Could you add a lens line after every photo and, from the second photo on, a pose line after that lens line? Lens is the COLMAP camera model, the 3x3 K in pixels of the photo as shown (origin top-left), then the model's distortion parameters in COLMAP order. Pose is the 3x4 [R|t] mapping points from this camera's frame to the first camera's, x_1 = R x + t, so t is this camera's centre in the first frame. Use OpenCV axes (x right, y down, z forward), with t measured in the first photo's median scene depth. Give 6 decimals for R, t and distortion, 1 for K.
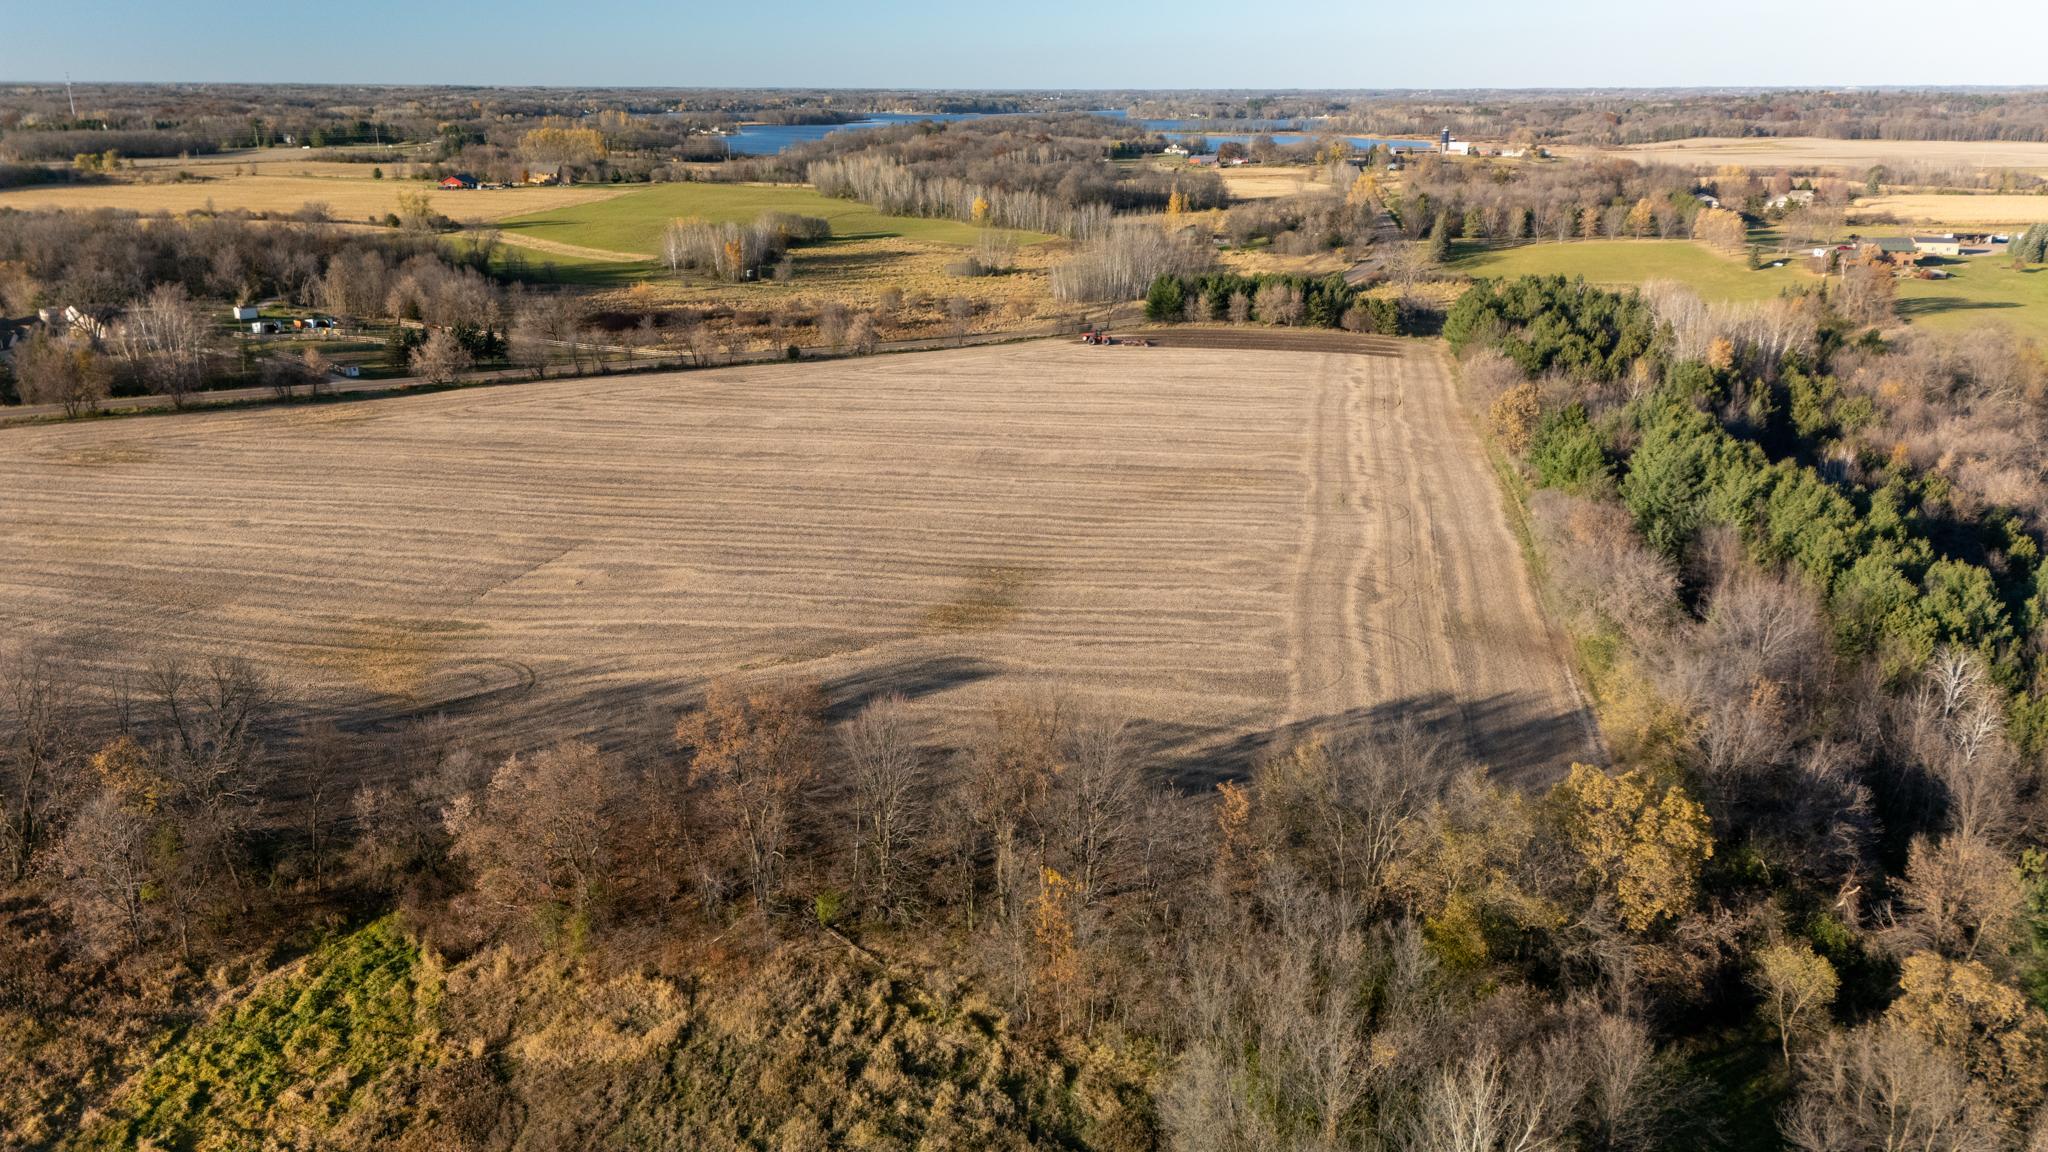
lens RADIAL K [[1495.1, 0, 1031.7], [0, 1495.1, 586.8], [0, 0, 1]] dist [0.090336, -0.086159]
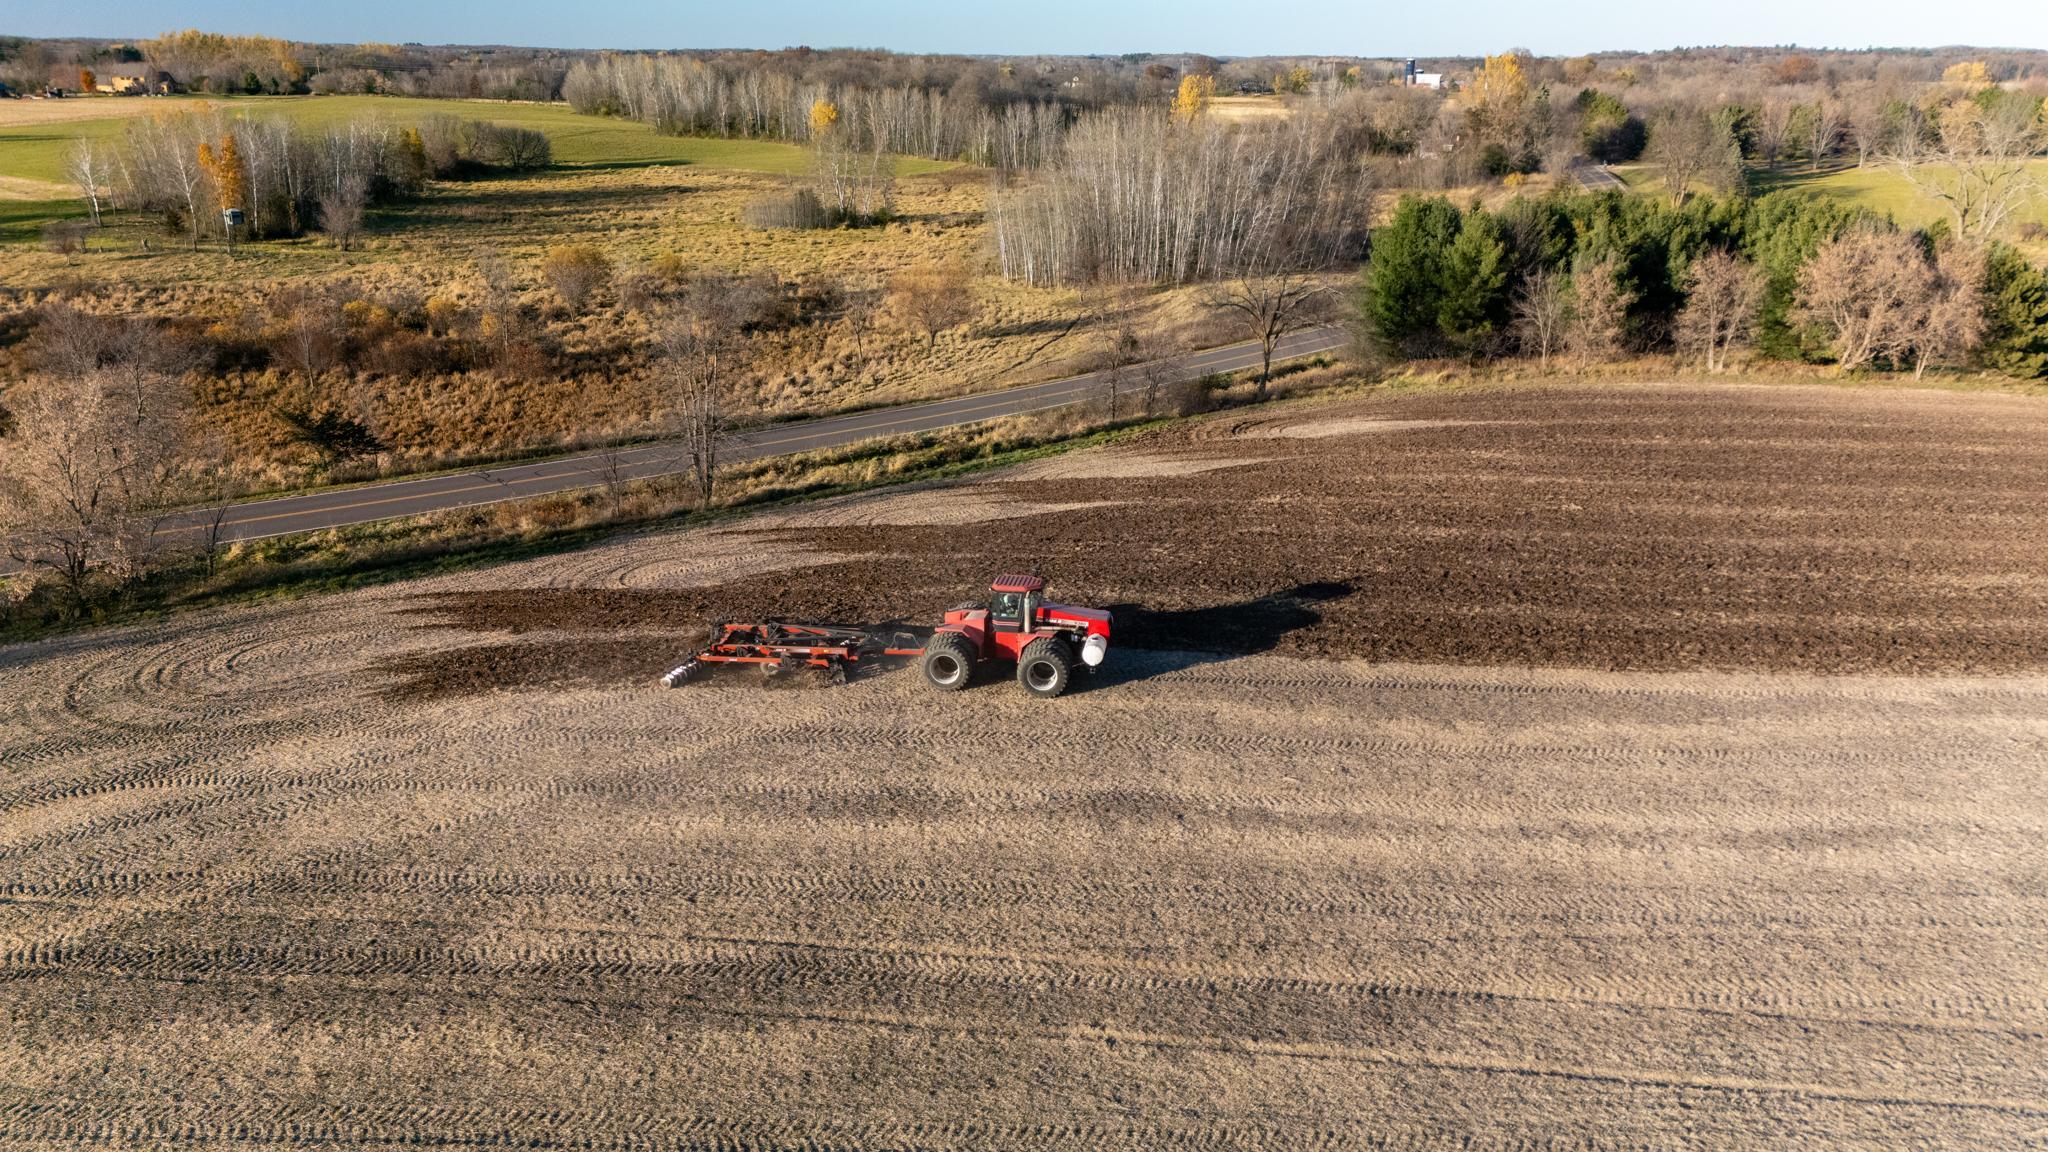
lens RADIAL K [[1495.1, 0, 1031.7], [0, 1495.1, 586.8], [0, 0, 1]] dist [0.090336, -0.086159]
pose [[0.995790, -0.024500, 0.088326, -0.016285], [0.022946, 0.999564, 0.018567, -0.127774], [-0.088742, -0.016462, 0.995919, 0.654939]]
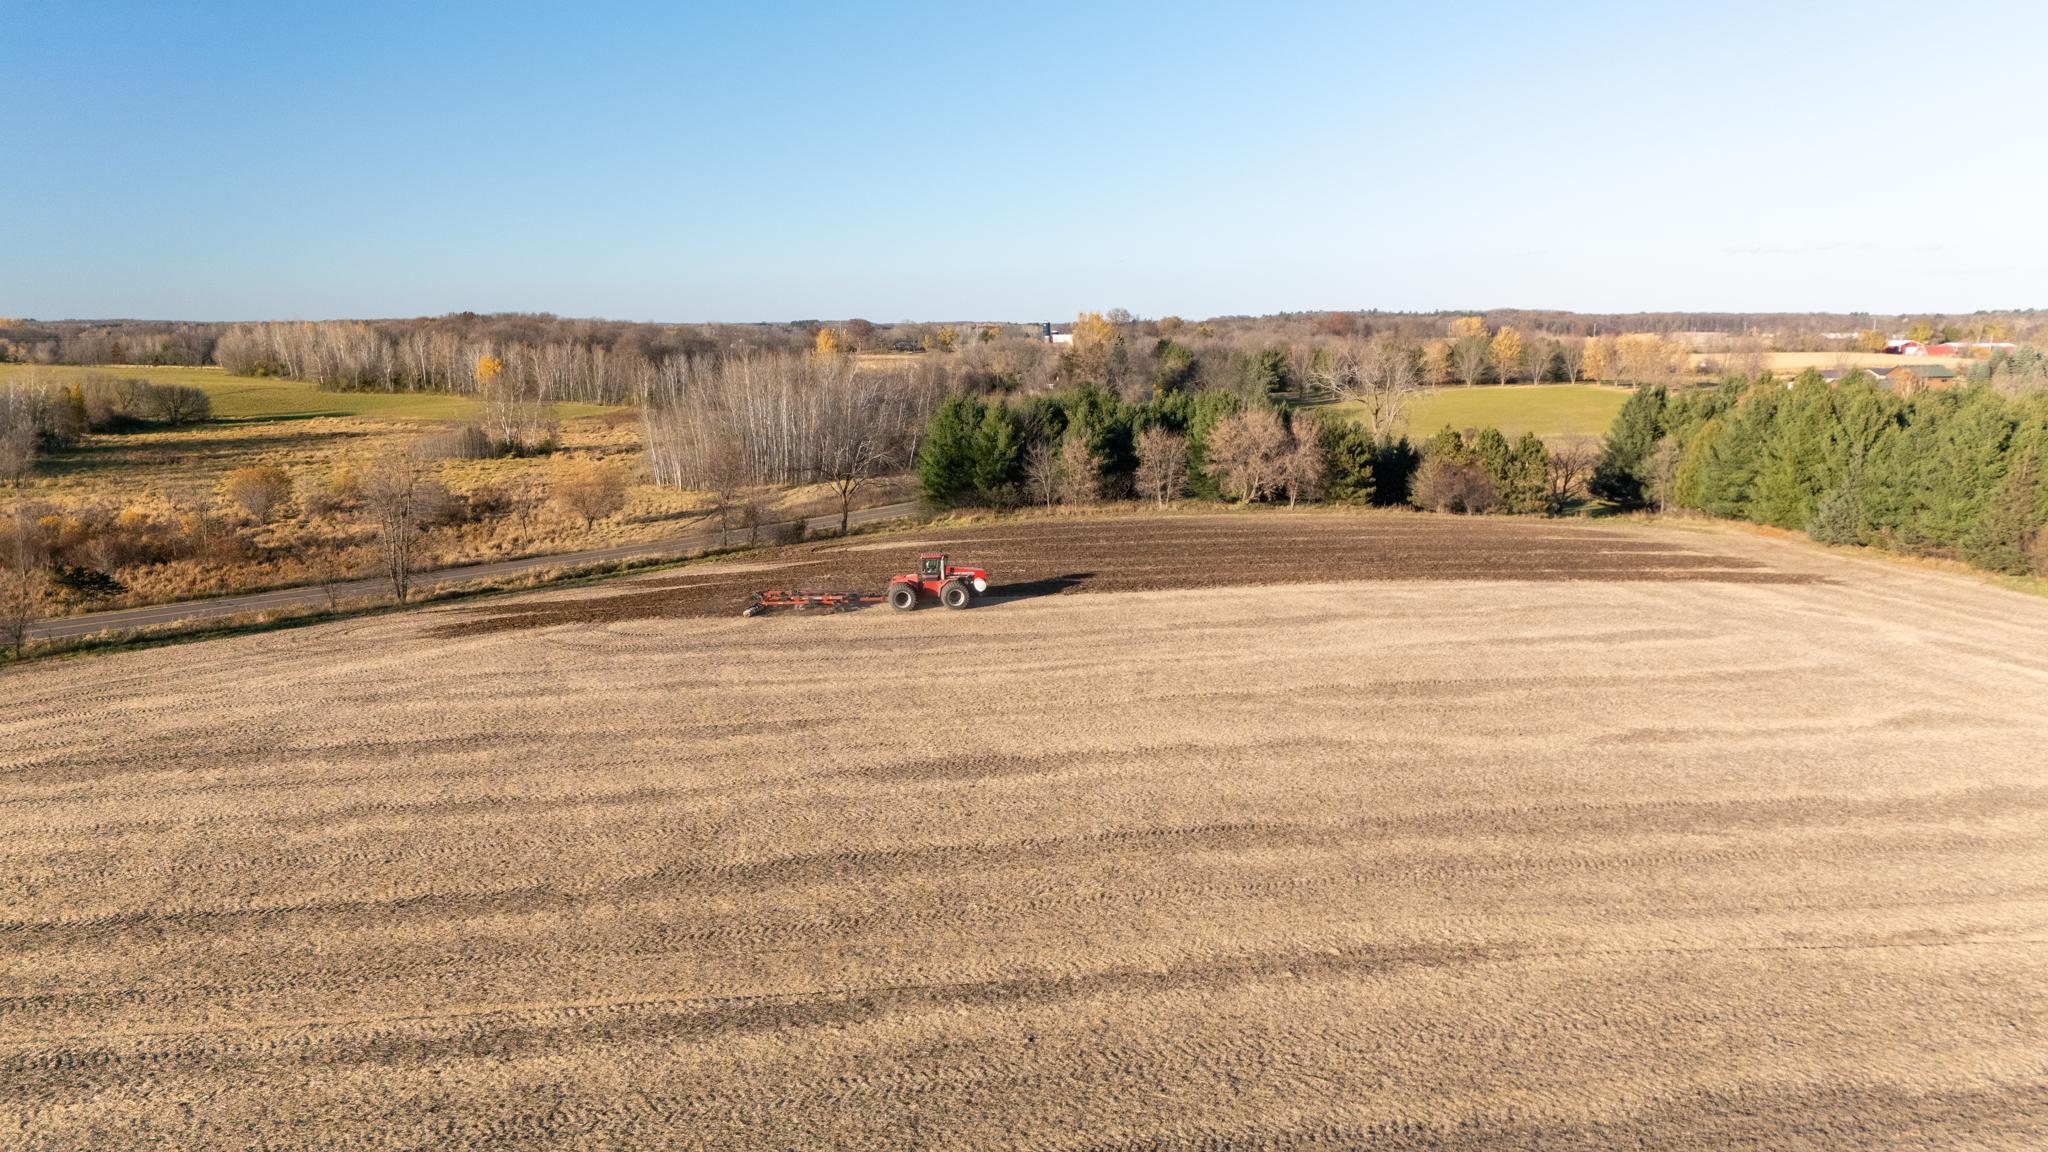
lens RADIAL K [[1492.4, 0, 1024.0], [0, 1492.4, 576.0], [0, 0, 1]] dist [0.078266, -0.045342]
pose [[0.955488, -0.055715, 0.289721, -0.013503], [0.099482, 0.985339, -0.138600, -0.094983], [-0.277752, 0.161252, 0.947023, 0.575082]]
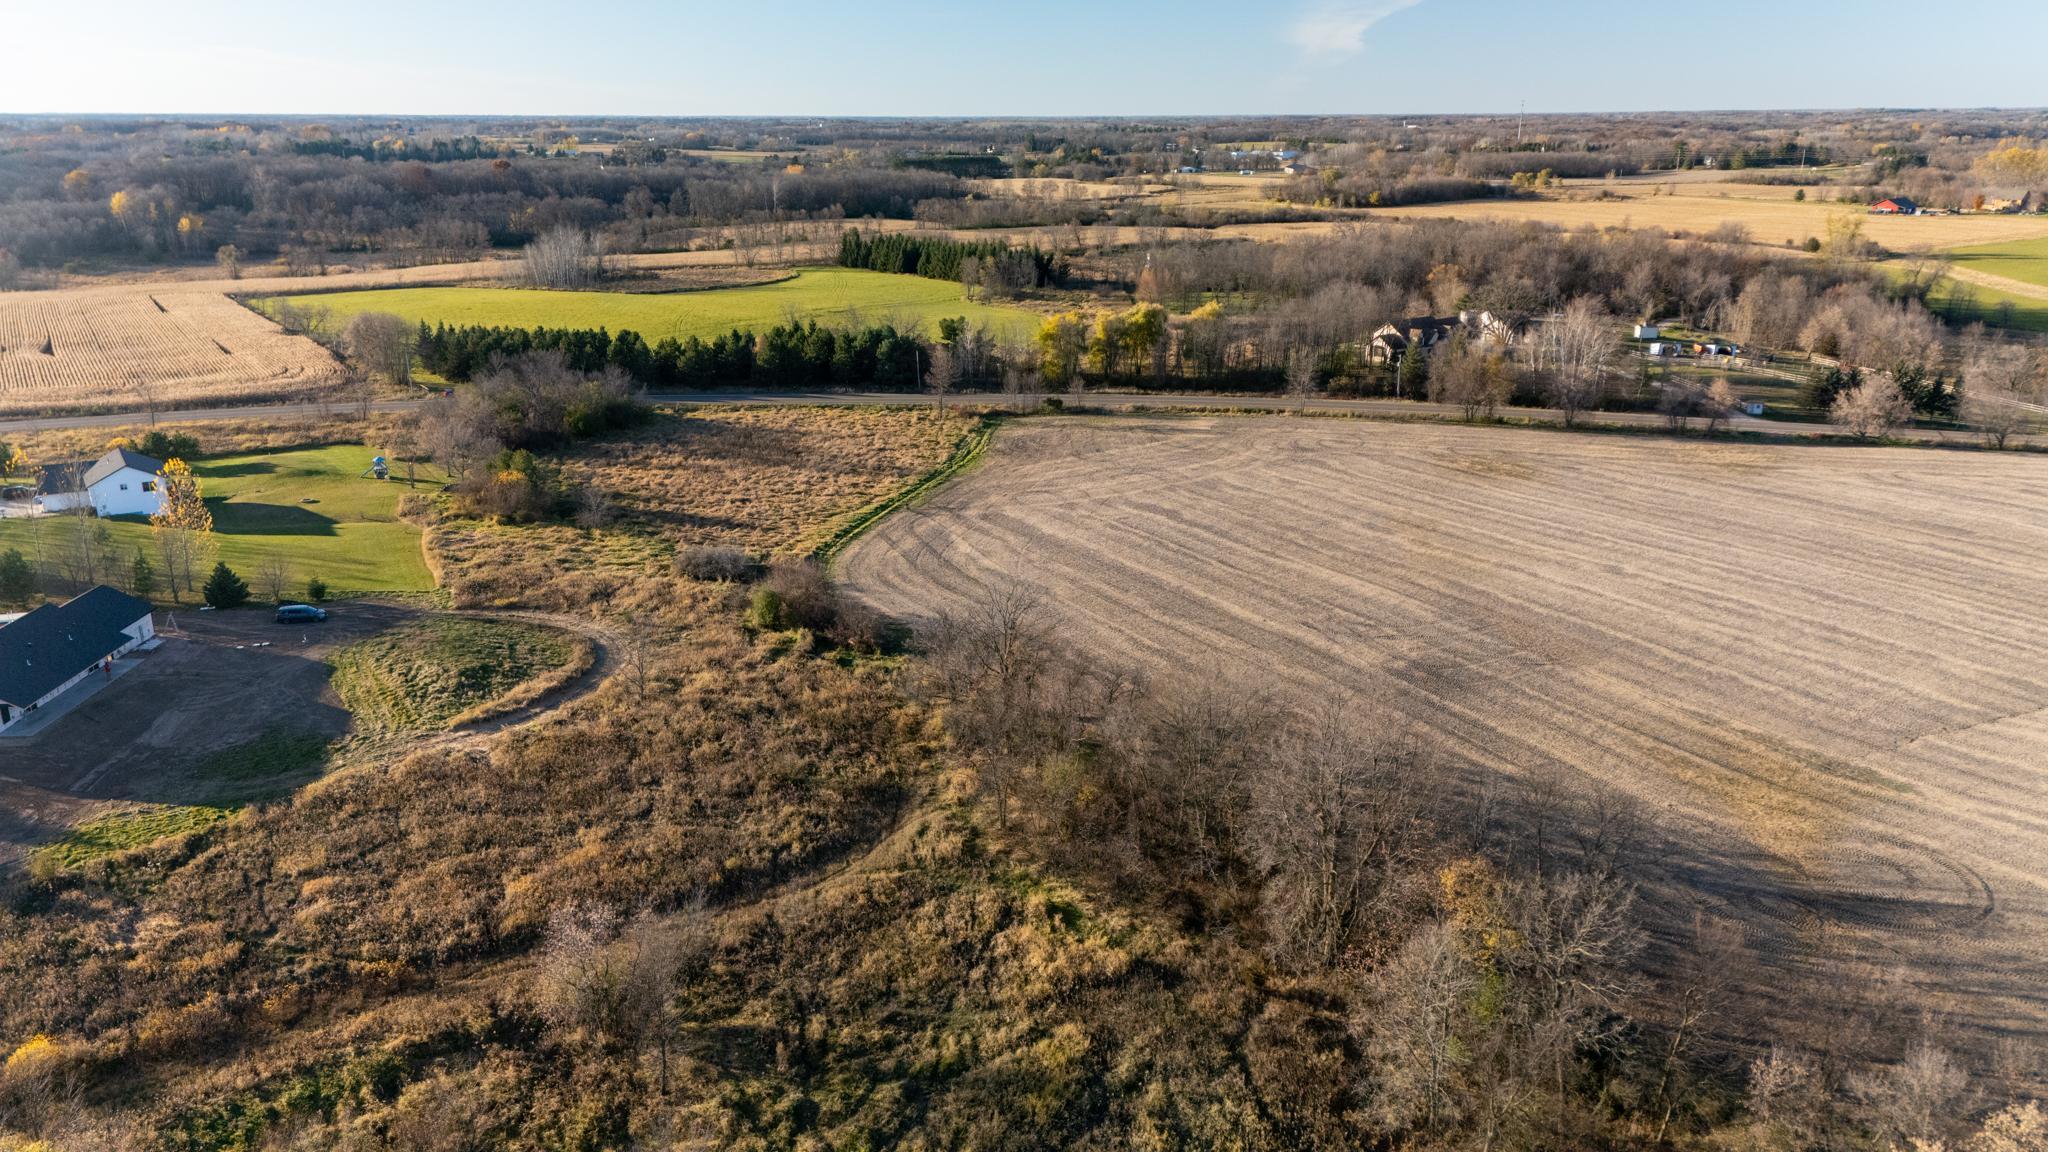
lens RADIAL K [[1505.7, 0, 1024.0], [0, 1505.7, 576.0], [0, 0, 1]] dist [0.086408, -0.072739]
pose [[0.668718, 0.214414, -0.711929, -0.058831], [-0.231592, 0.969949, 0.074588, -0.012036], [0.706527, 0.114999, 0.698279, 0.070946]]
